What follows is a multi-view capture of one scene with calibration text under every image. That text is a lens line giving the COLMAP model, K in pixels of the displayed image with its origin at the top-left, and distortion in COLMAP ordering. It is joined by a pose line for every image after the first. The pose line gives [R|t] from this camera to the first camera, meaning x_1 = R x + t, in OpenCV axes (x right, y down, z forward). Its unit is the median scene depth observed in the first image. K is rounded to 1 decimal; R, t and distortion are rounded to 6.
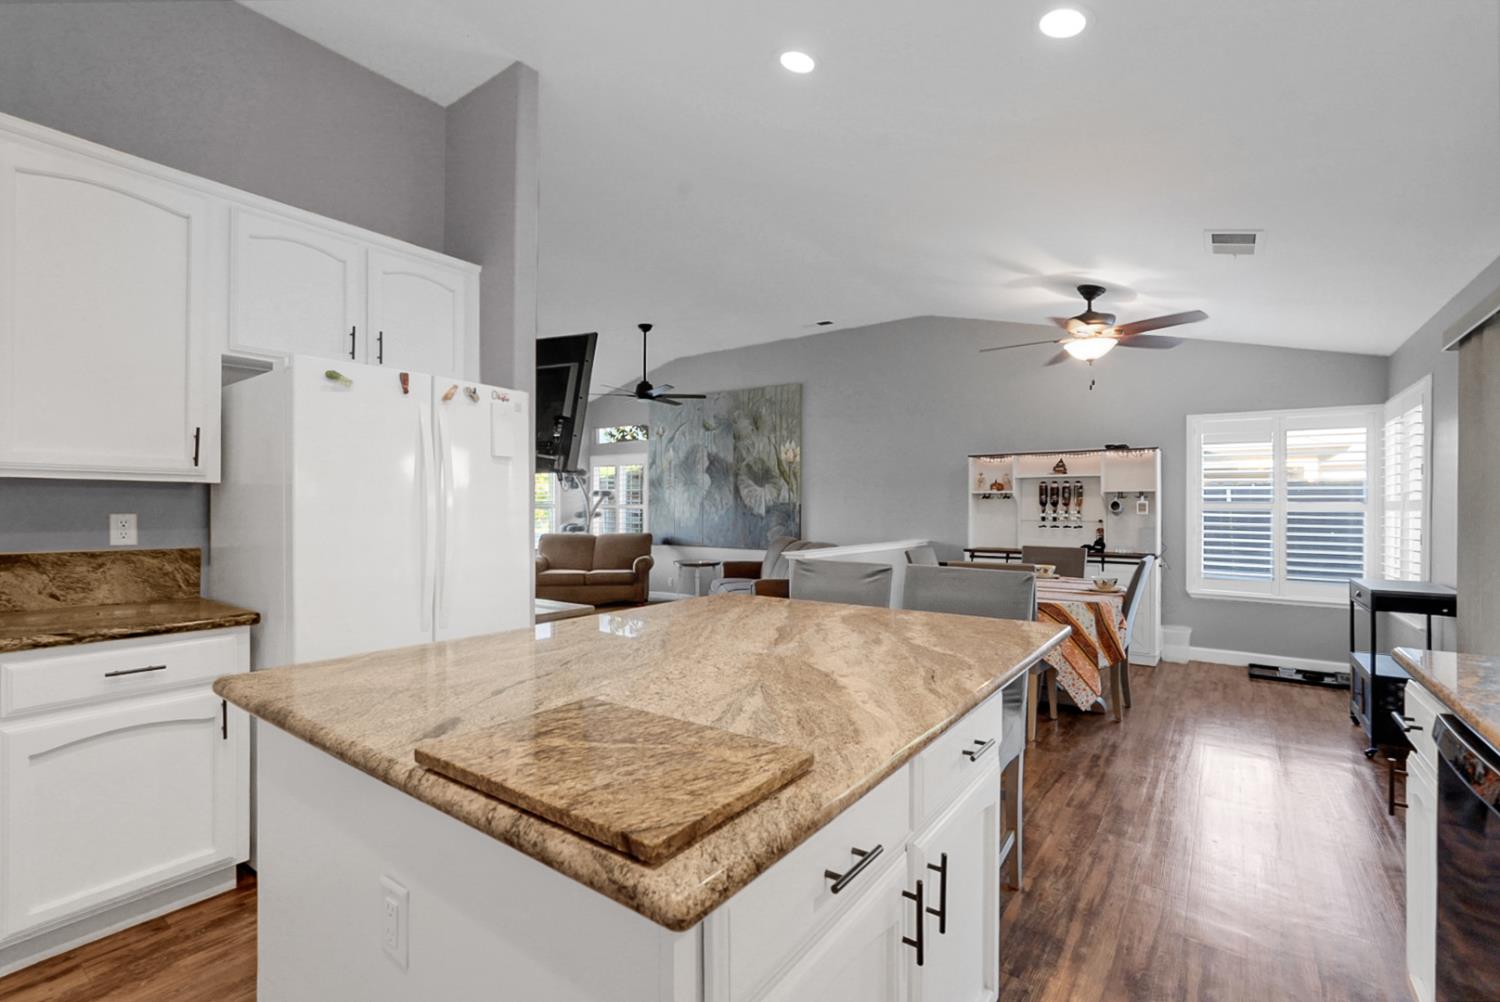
lens RADIAL K [[666.6, 0, 742.6], [0, 666.6, 503.1], [0, 0, 1]] dist [0.000072, 0.000068]
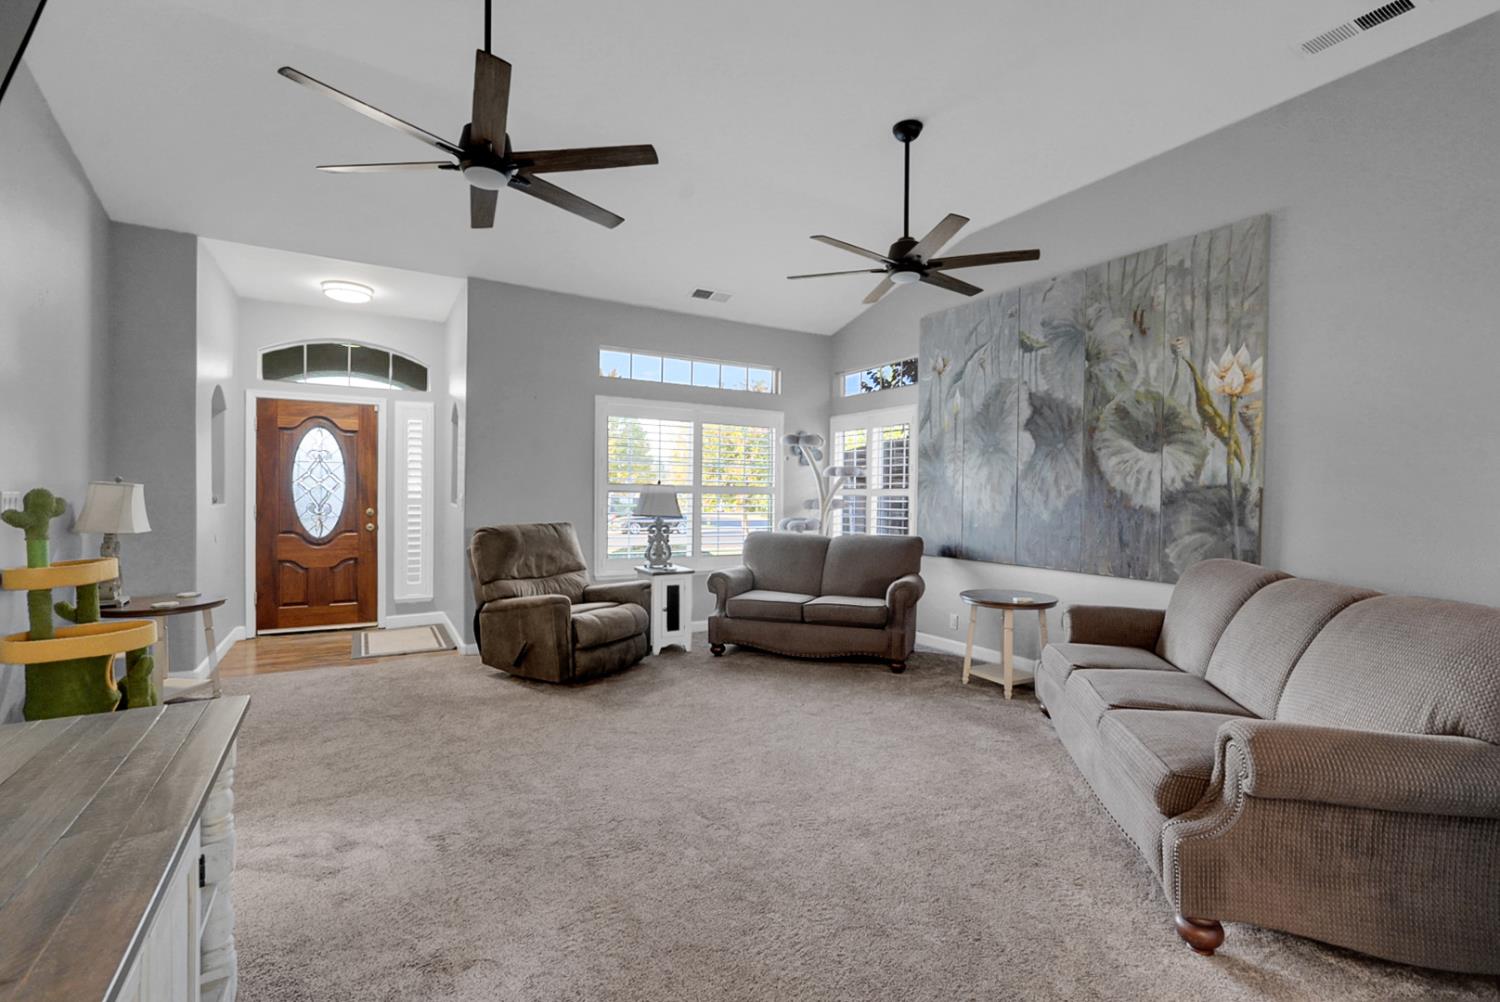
lens RADIAL K [[666.6, 0, 742.6], [0, 666.6, 503.1], [0, 0, 1]] dist [0.000072, 0.000068]
pose [[0.915017, 0.013270, -0.403197, -0.046370], [-0.006975, 0.999830, 0.017075, 0.006406], [0.403355, -0.012812, 0.914954, 0.418085]]
